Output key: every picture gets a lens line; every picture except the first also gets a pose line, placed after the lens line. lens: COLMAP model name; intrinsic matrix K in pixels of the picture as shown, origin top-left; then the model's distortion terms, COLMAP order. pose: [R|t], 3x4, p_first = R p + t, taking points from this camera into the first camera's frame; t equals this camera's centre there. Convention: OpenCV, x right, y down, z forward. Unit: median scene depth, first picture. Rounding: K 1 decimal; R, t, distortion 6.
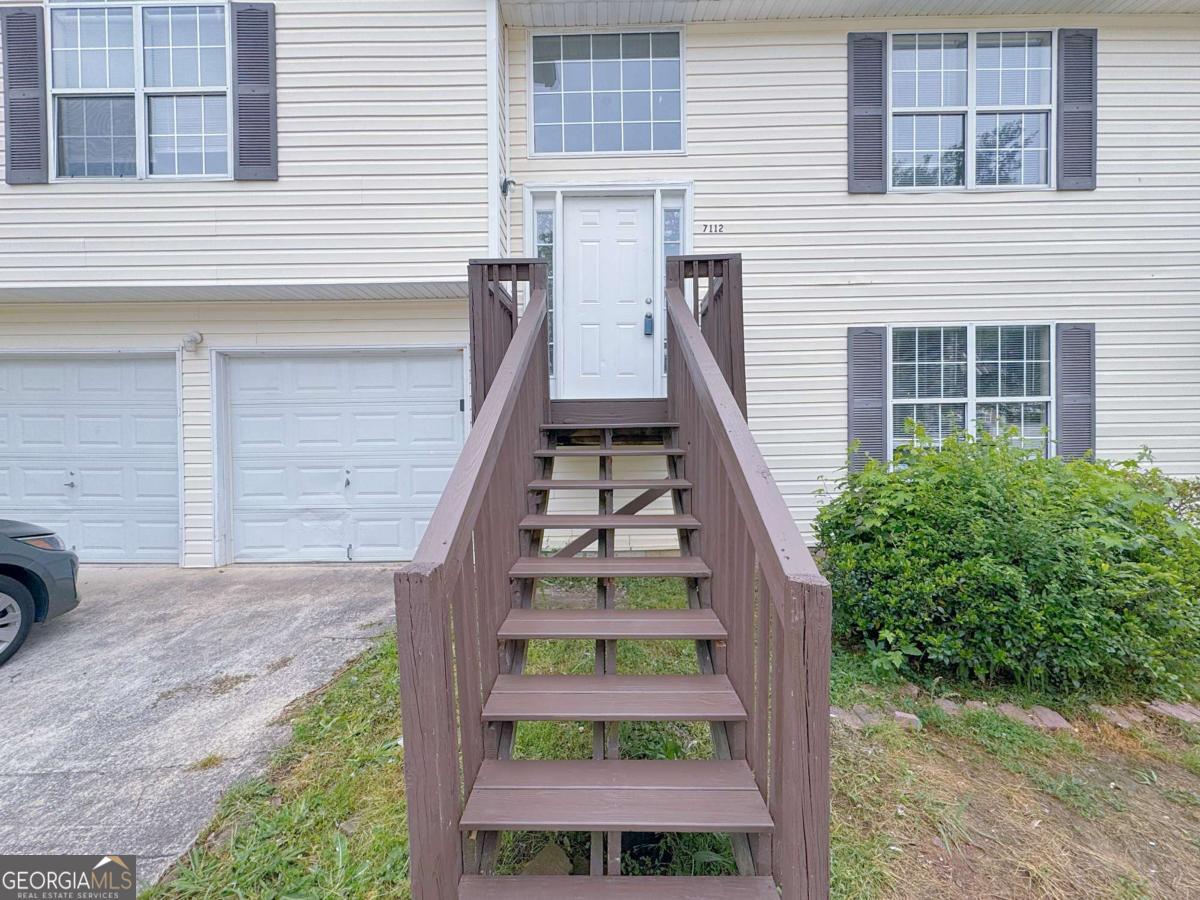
lens RADIAL K [[478.3, 0, 599.3], [0, 478.3, 446.0], [0, 0, 1]] dist [-0.001228, -0.000252]
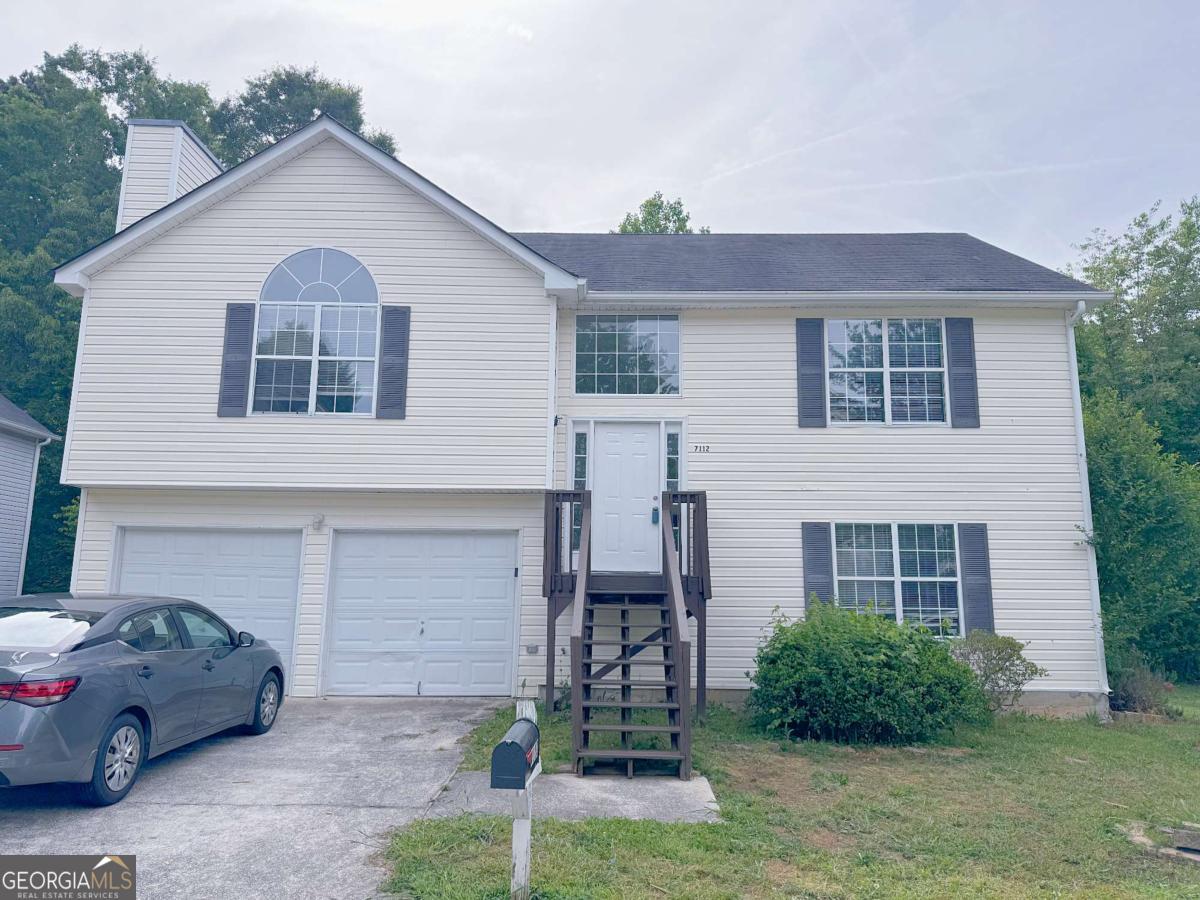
lens RADIAL K [[827.9, 0, 600.0], [0, 827.9, 450.0], [0, 0, 1]] dist [0.046942, -0.001192]
pose [[0.999747, 0.022467, -0.000609, -0.057527], [-0.022143, 0.979938, -0.198068, 0.032435], [-0.003853, 0.198032, 0.980188, -1.356898]]
